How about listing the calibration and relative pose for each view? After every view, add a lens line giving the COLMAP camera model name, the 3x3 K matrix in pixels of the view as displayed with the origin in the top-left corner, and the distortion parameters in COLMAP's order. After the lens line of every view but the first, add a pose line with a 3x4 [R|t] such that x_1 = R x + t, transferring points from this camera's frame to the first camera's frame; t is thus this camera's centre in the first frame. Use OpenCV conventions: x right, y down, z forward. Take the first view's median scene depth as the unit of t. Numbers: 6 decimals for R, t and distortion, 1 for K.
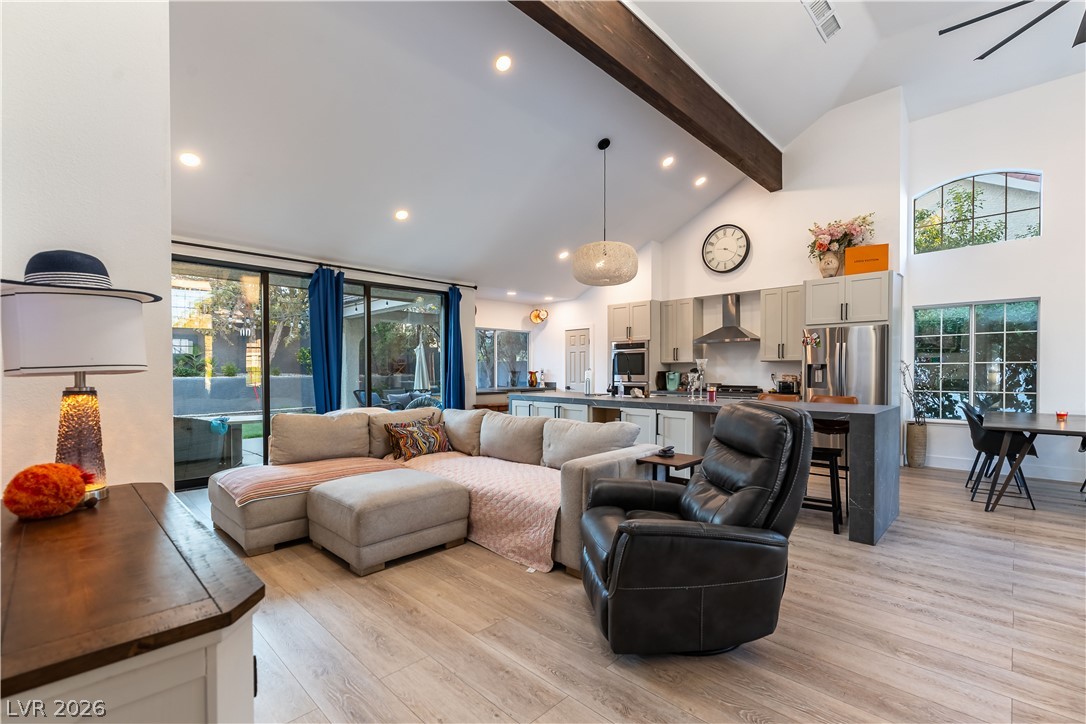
lens RADIAL K [[472.8, 0, 543.0], [0, 472.8, 362.0], [0, 0, 1]] dist [0.000318, -0.000060]
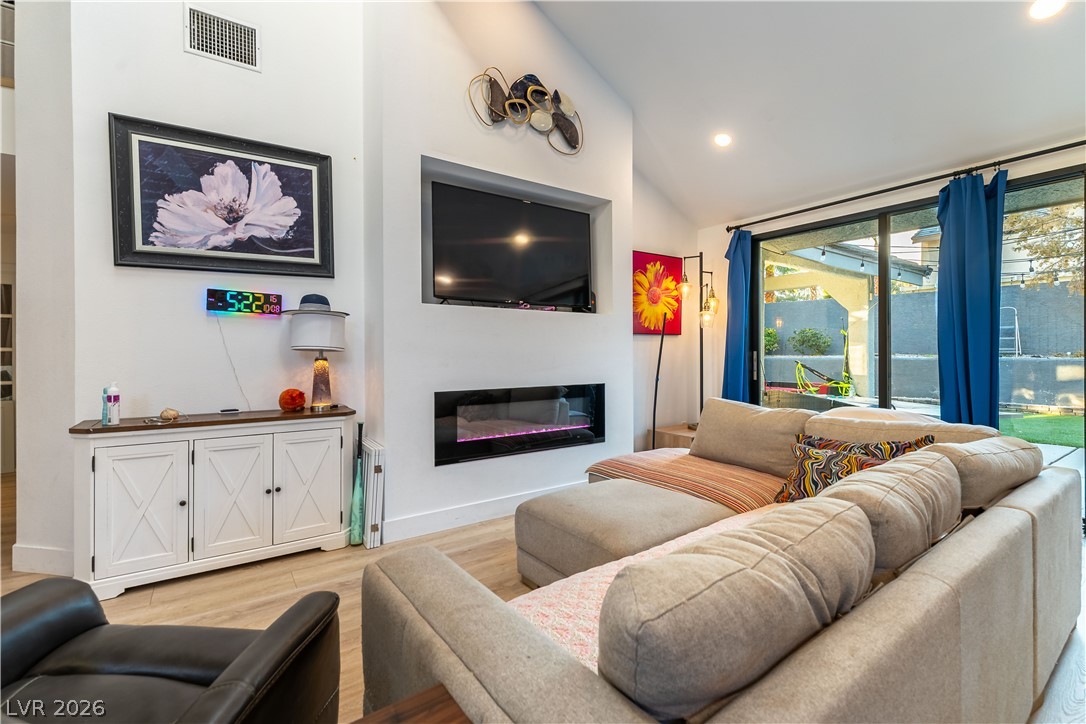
lens RADIAL K [[481.1, 0, 544.1], [0, 481.1, 352.2], [0, 0, 1]] dist [0.001340, 0.000084]
pose [[-0.195429, 0.004934, -0.980705, 0.256954], [0.020644, 0.999786, 0.000916, 0.012549], [0.980501, -0.020067, -0.195489, 0.618802]]
